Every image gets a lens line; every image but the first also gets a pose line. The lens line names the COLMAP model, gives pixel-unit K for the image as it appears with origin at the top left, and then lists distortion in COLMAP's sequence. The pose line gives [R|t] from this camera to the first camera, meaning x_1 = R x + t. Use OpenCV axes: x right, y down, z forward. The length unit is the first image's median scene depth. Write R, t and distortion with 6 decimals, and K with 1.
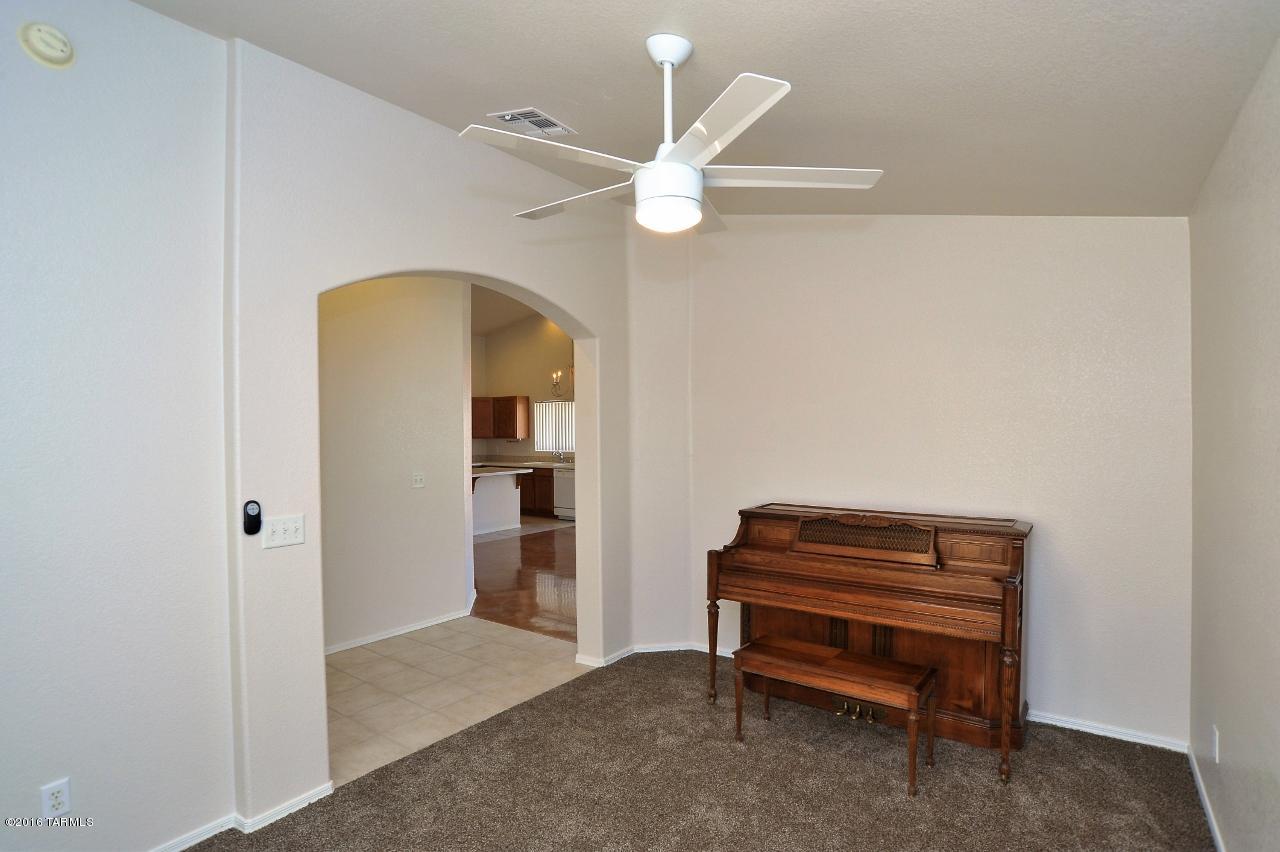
lens RADIAL K [[643.7, 0, 642.5], [0, 643.7, 426.9], [0, 0, 1]] dist [-0.060201, 0.007528]
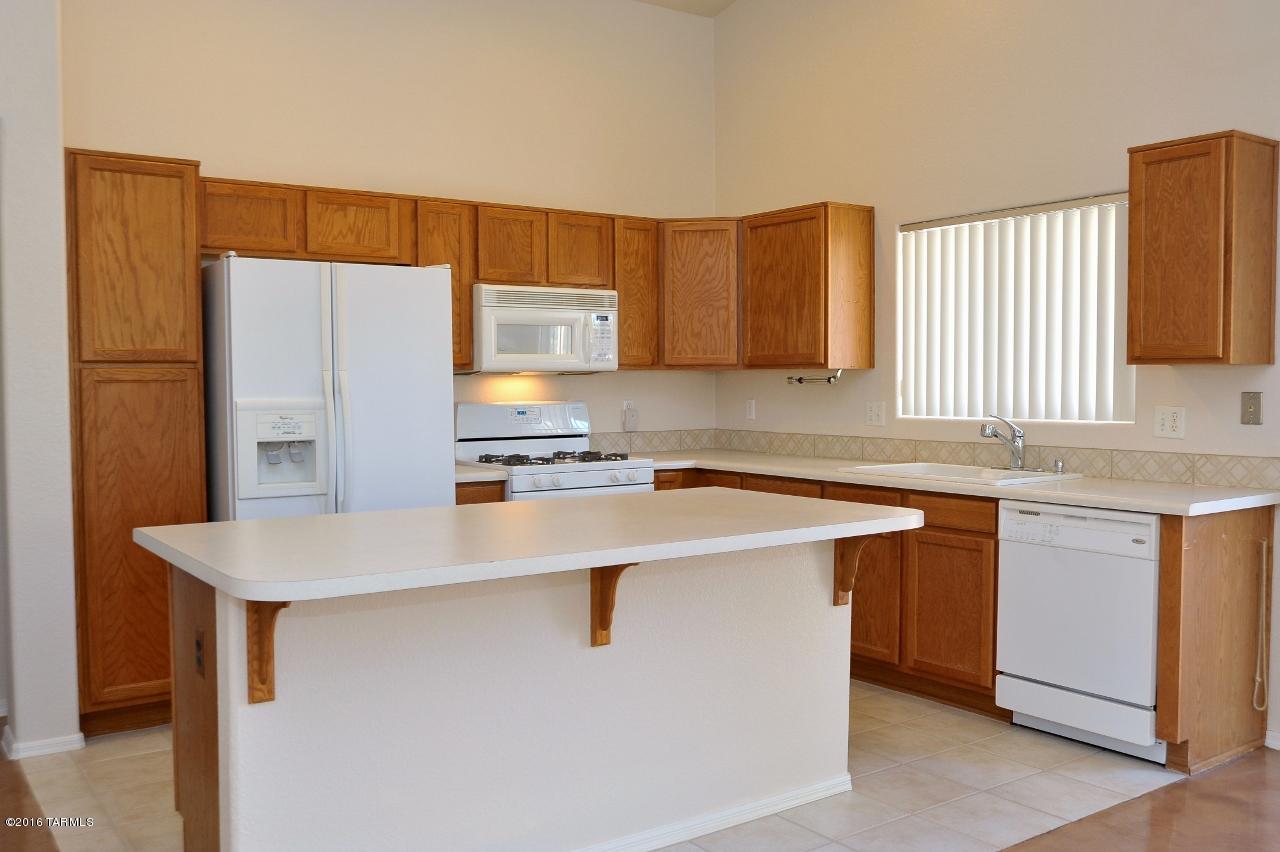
lens RADIAL K [[1129.2, 0, 641.8], [0, 1129.2, 428.3], [0, 0, 1]] dist [-0.054211, 0.020930]
pose [[0.942706, 0.015838, -0.333248, -0.125804], [-0.000750, 0.998971, 0.045354, 0.023624], [0.333624, -0.042506, 0.941748, 0.598925]]
